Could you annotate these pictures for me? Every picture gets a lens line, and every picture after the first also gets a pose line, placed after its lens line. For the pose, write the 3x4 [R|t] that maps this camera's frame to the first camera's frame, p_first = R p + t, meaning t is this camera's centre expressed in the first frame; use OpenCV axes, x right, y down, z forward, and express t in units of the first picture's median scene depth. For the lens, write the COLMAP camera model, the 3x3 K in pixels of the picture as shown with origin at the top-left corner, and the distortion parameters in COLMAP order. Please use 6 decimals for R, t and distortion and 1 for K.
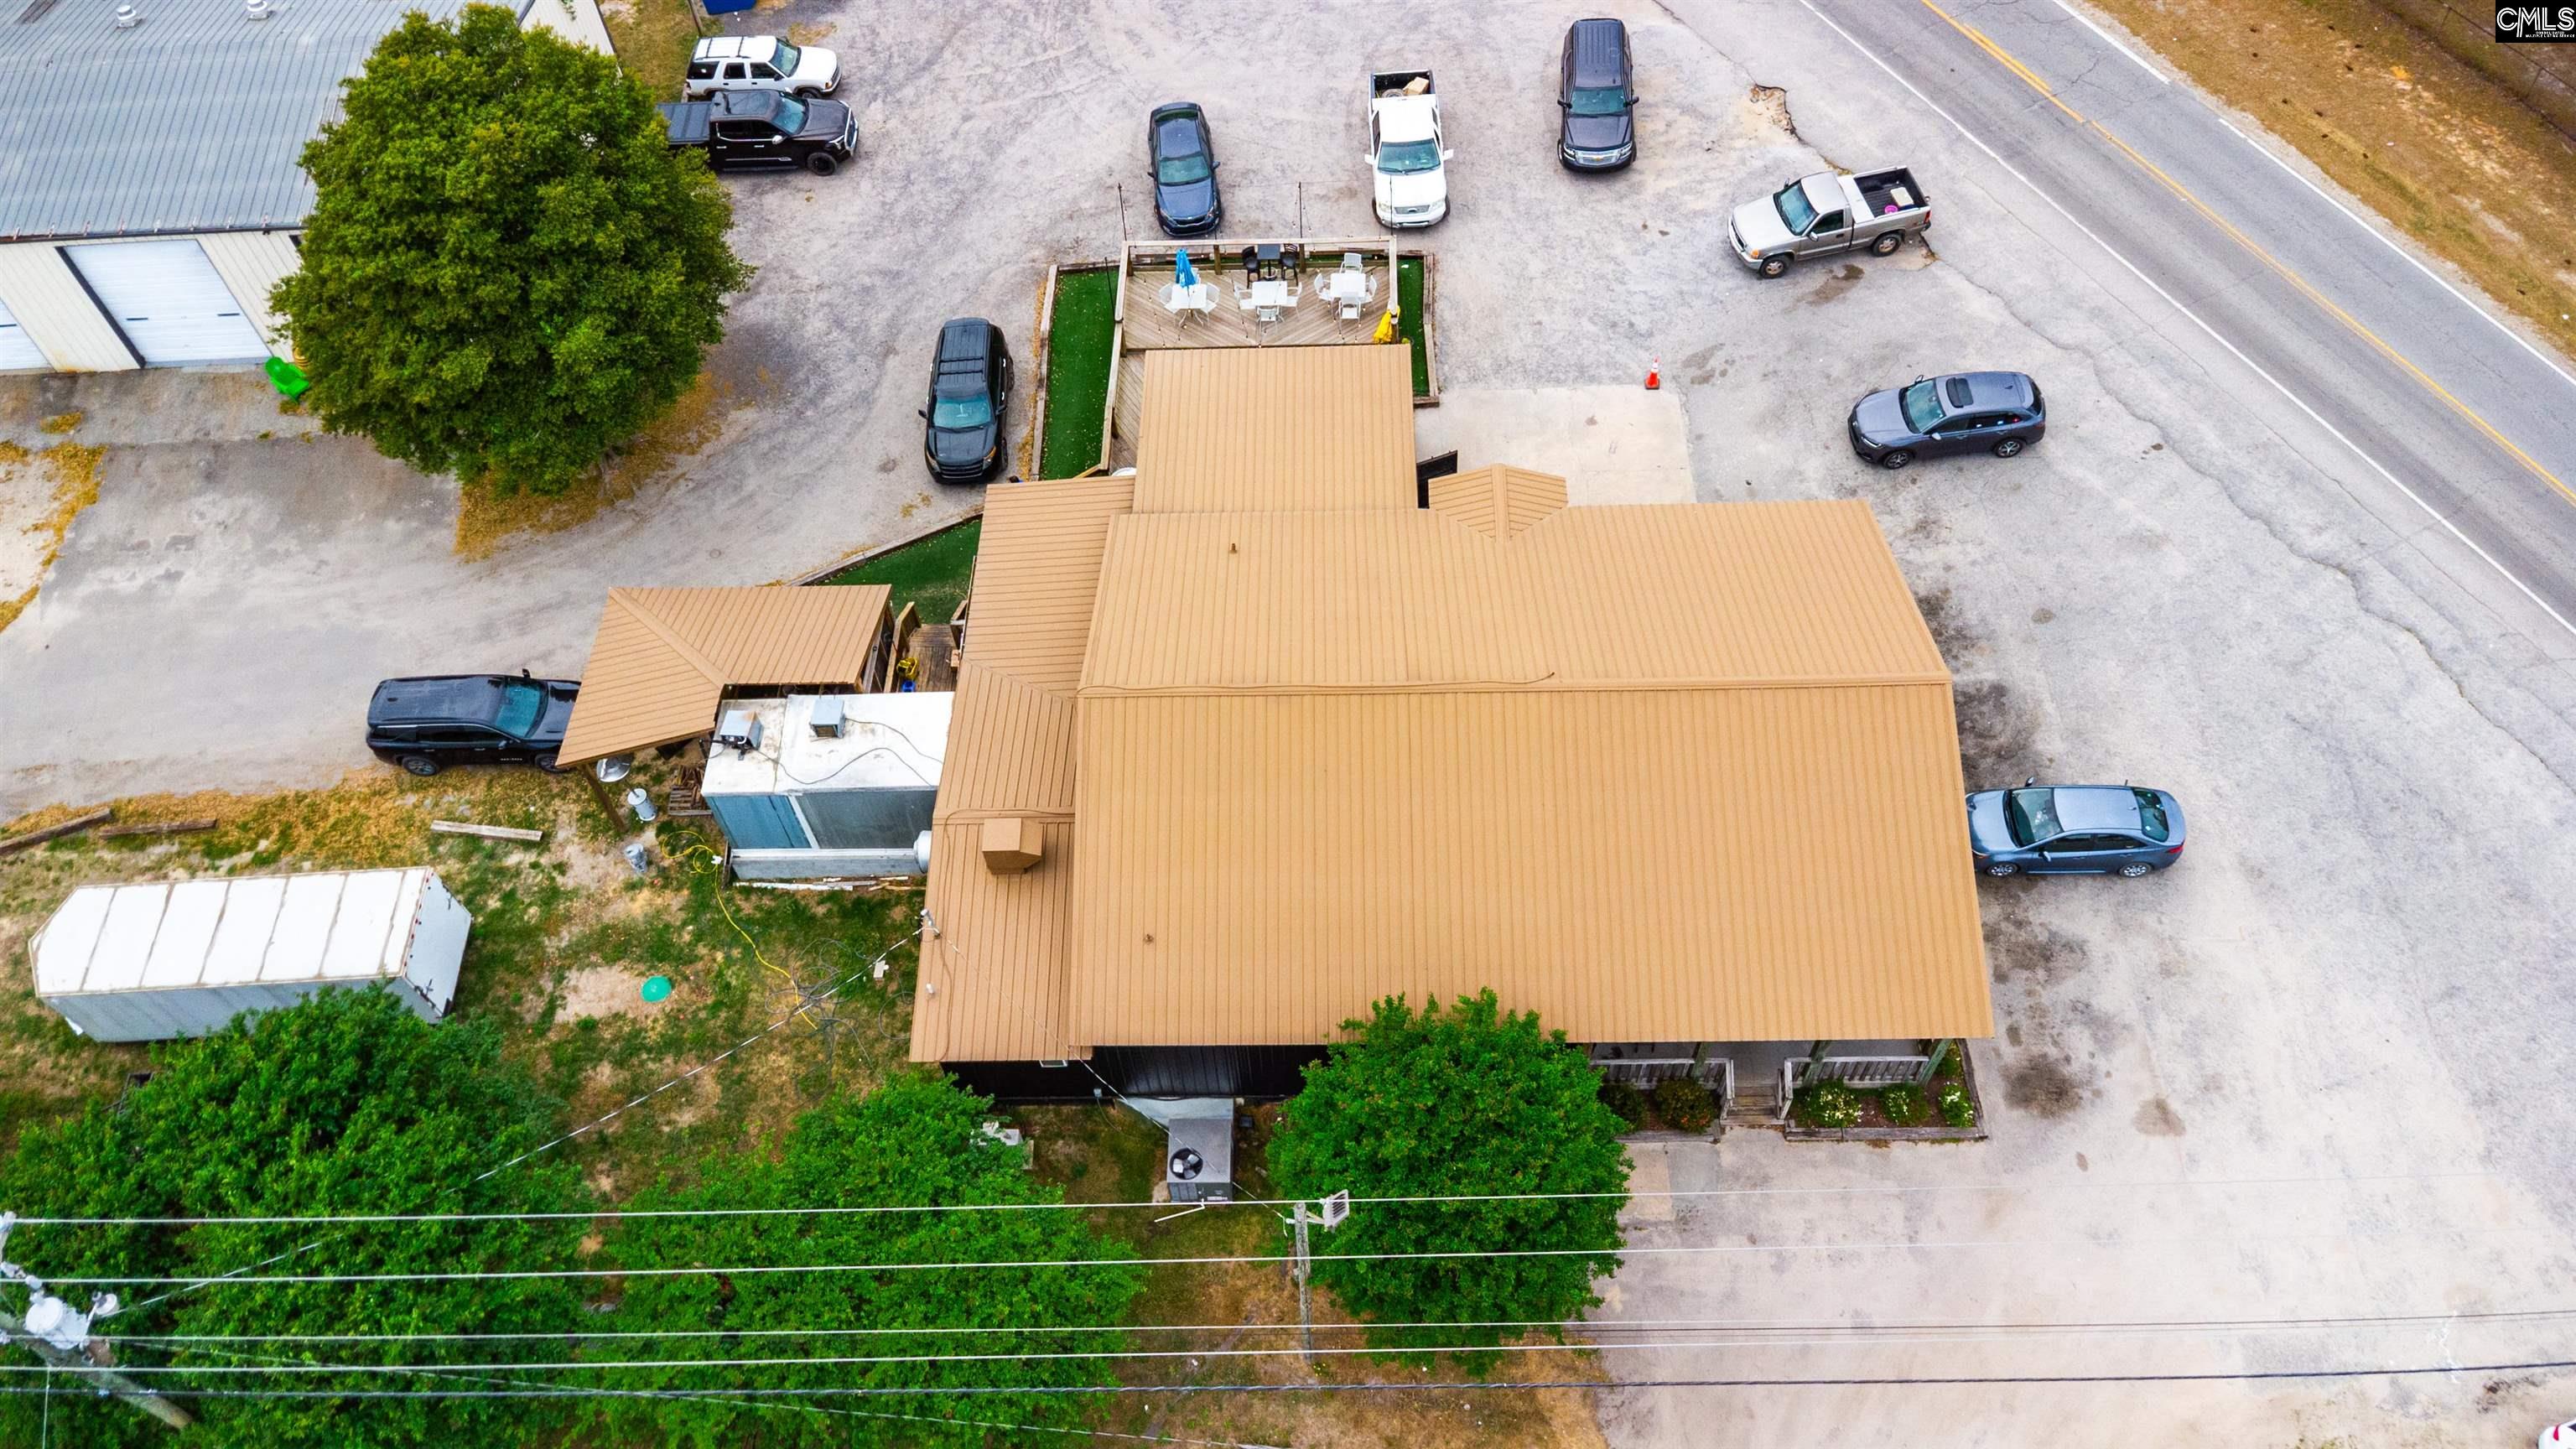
lens RADIAL K [[1855.9, 0, 1288.0], [0, 1855.9, 724.5], [0, 0, 1]] dist [0.028903, -0.044581]
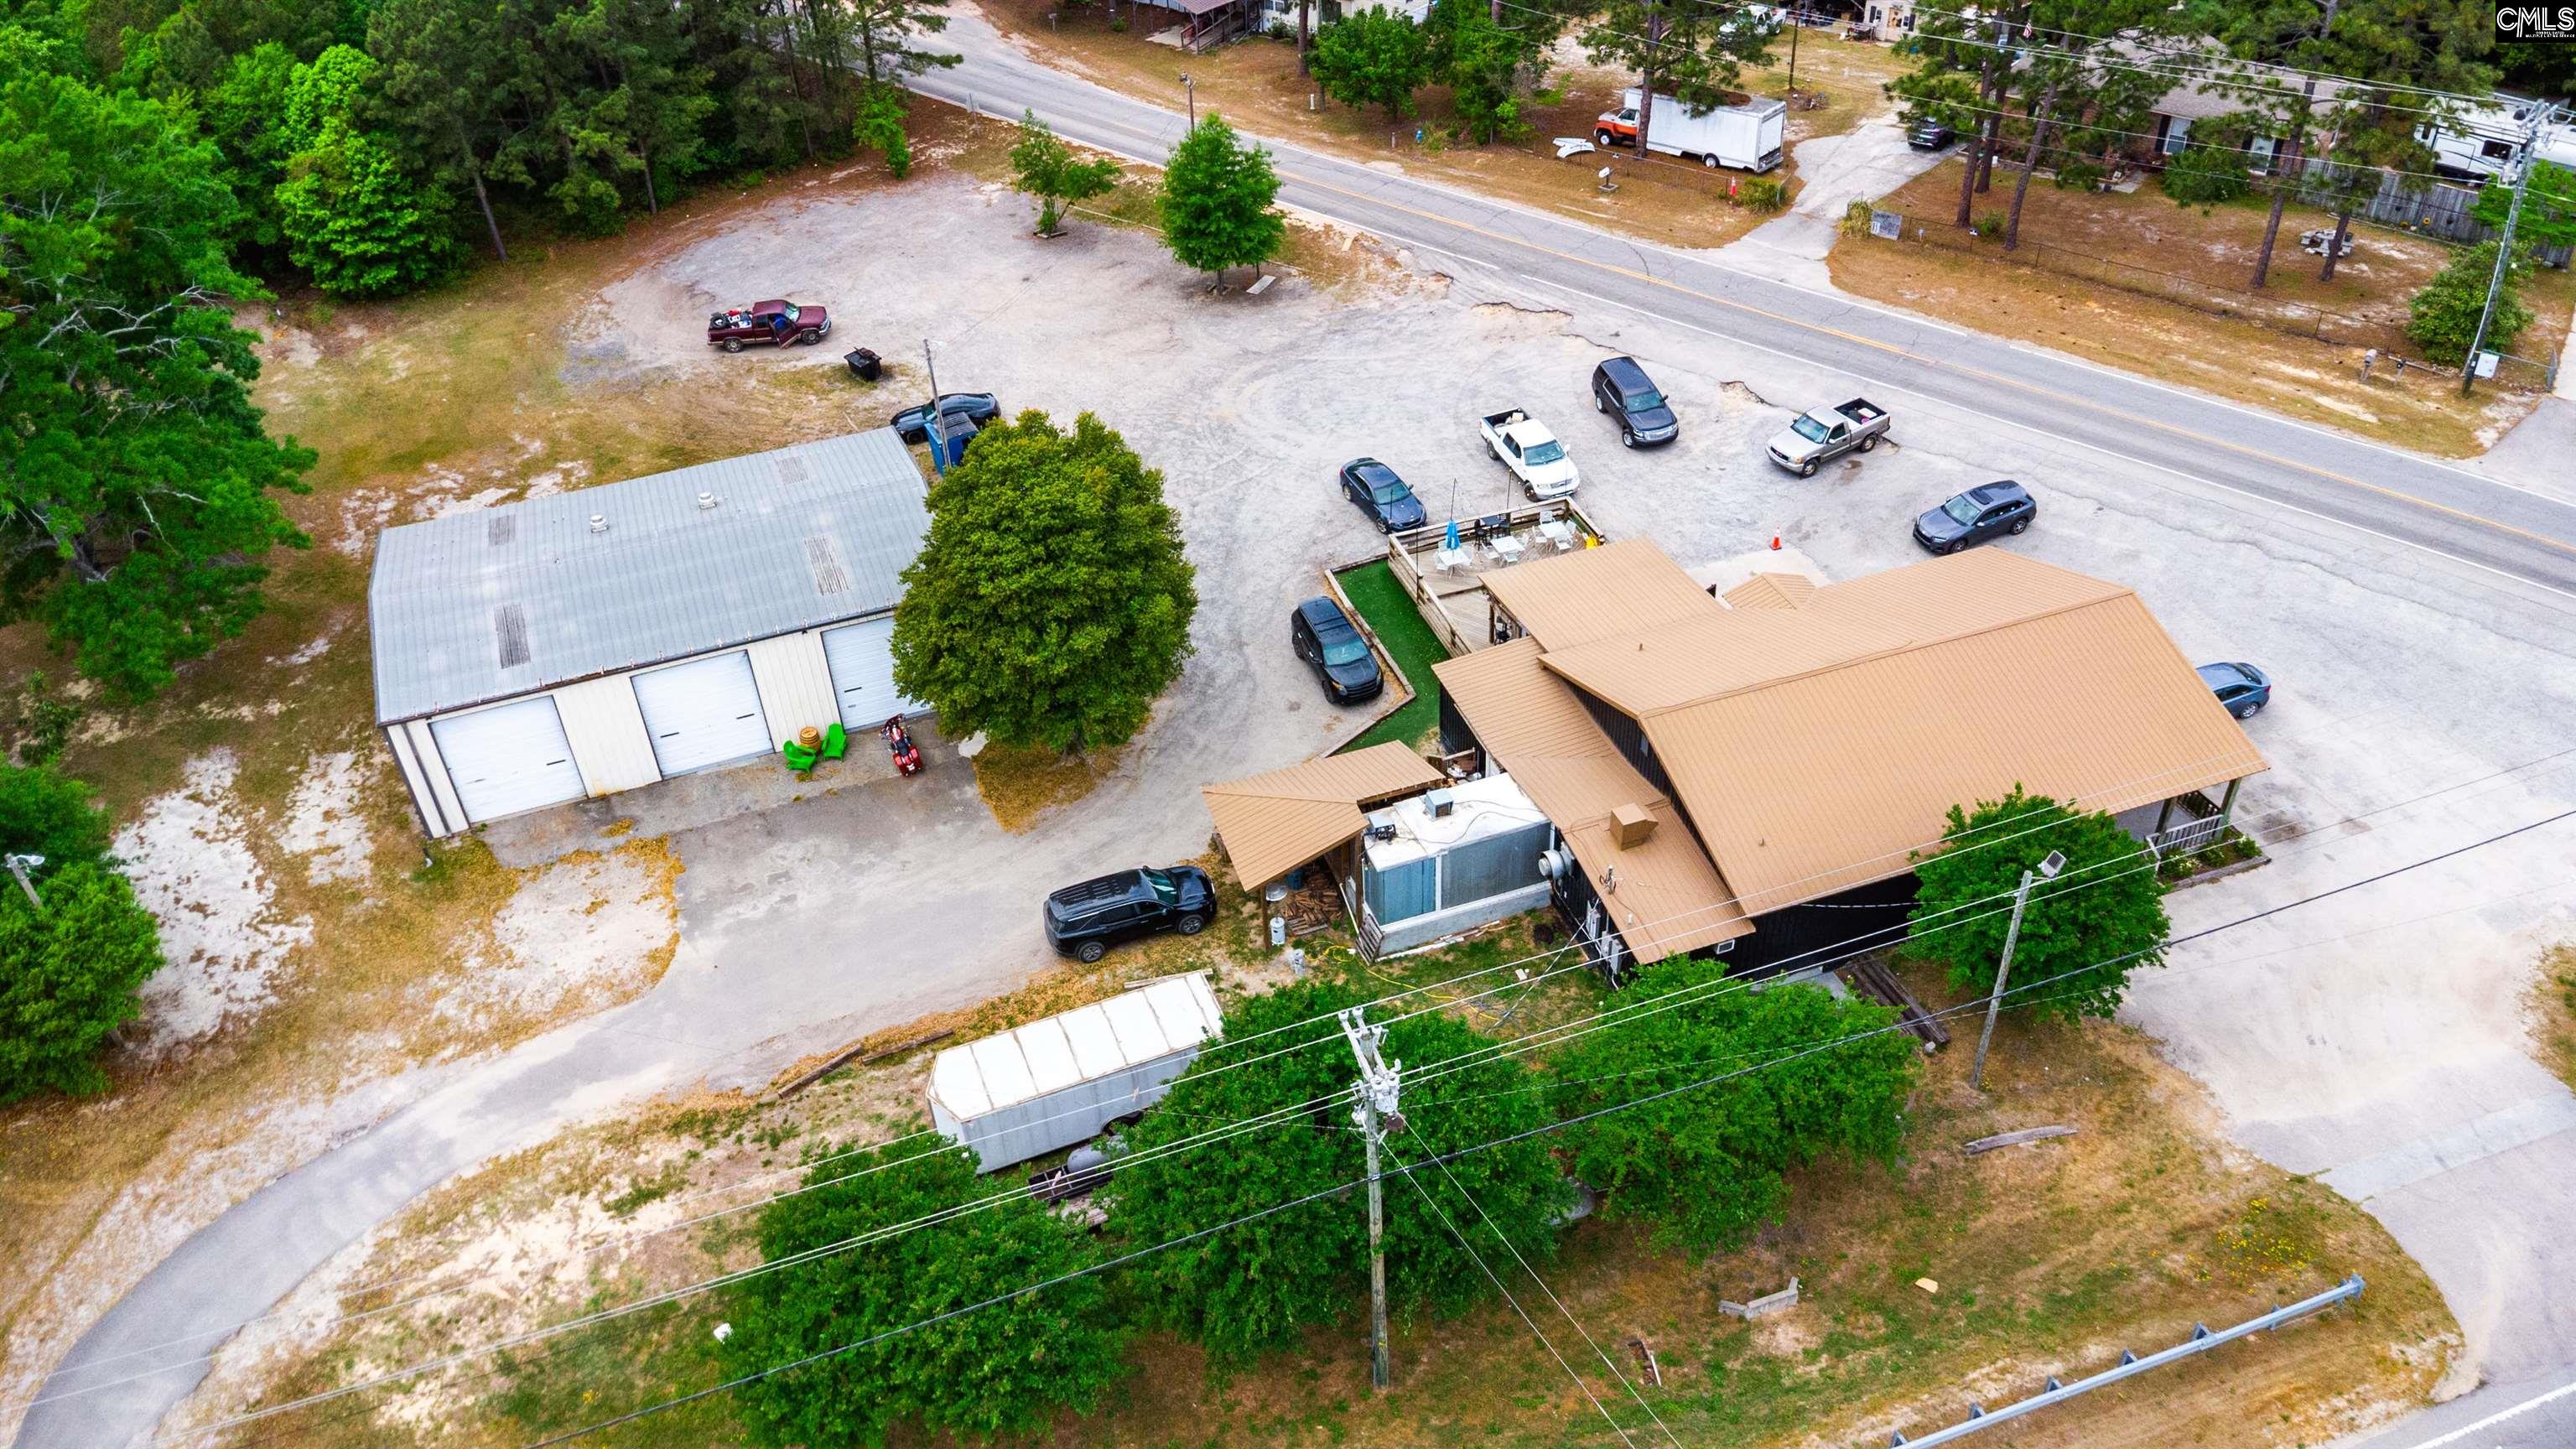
lens RADIAL K [[1855.9, 0, 1288.0], [0, 1855.9, 724.5], [0, 0, 1]] dist [0.028903, -0.044581]
pose [[0.942410, -0.206908, 0.262778, -0.566455], [0.278790, 0.920008, -0.275430, 0.235165], [-0.184769, 0.332828, 0.924709, -0.222419]]
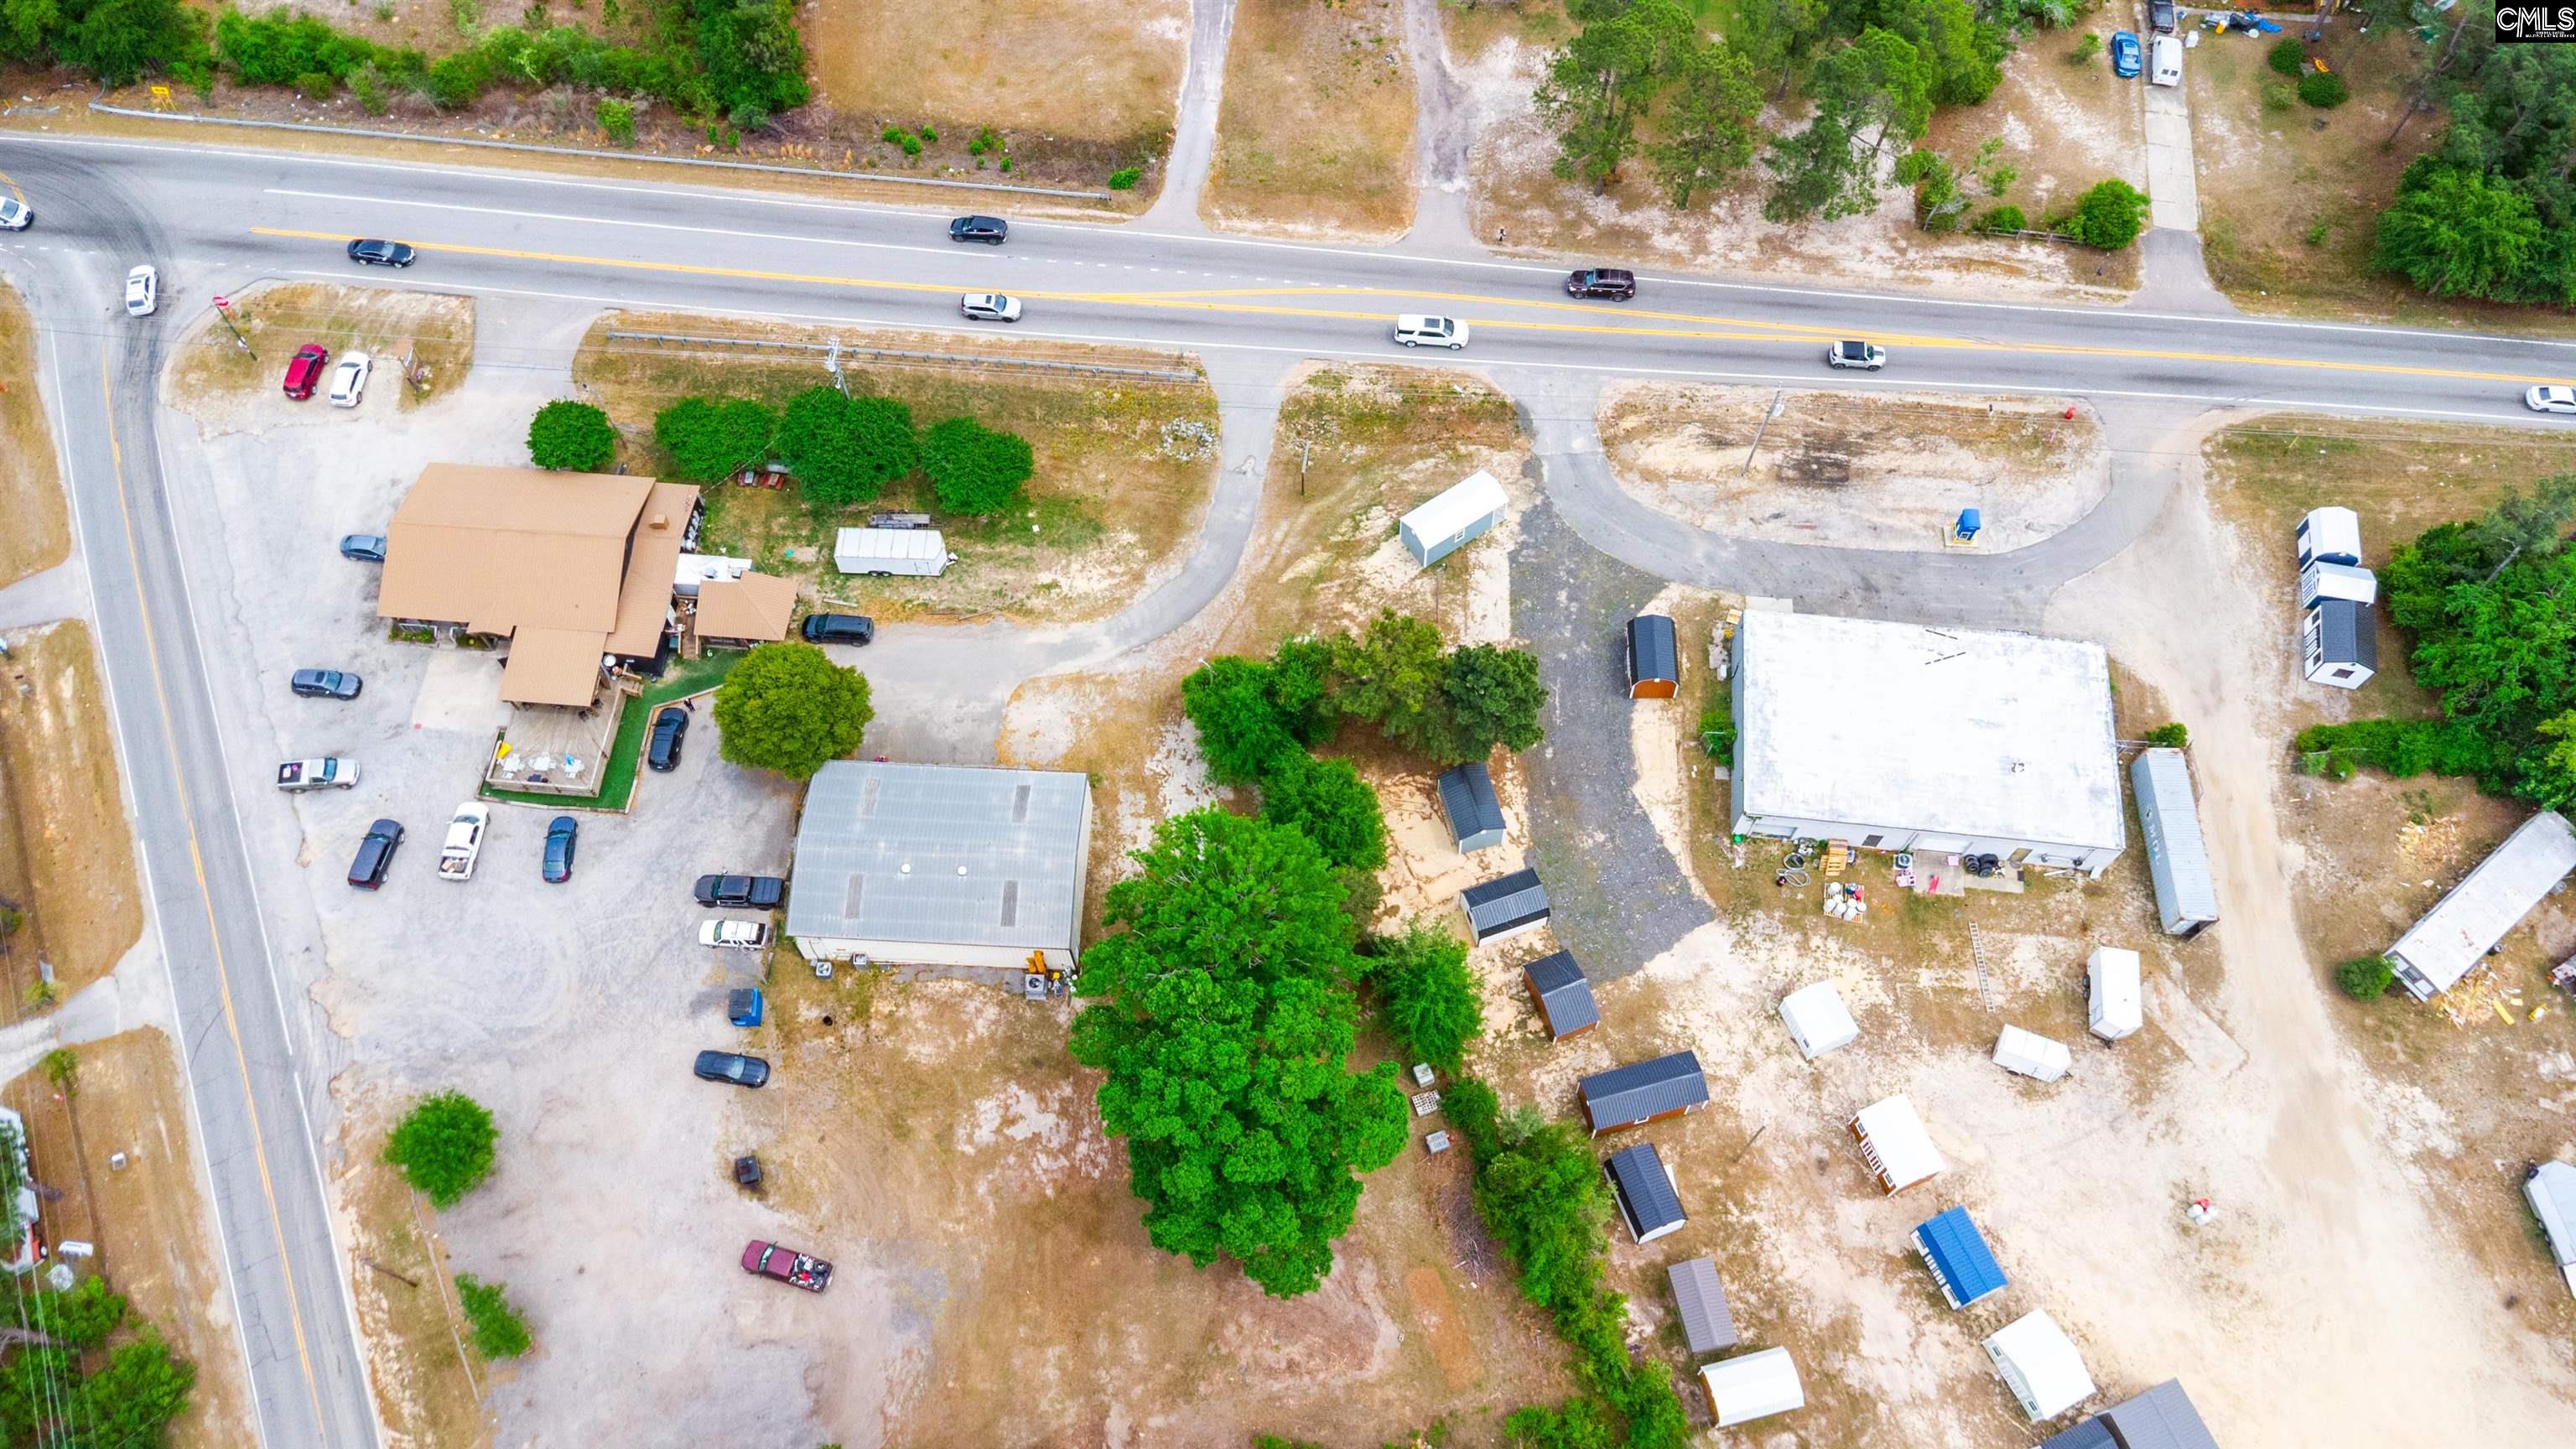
lens RADIAL K [[1855.9, 0, 1288.0], [0, 1855.9, 724.5], [0, 0, 1]] dist [0.028903, -0.044581]
pose [[-0.997264, -0.050383, 0.054089, -1.210357], [0.071427, -0.468406, 0.880621, -2.467334], [-0.019033, 0.882076, 0.470723, -0.309915]]
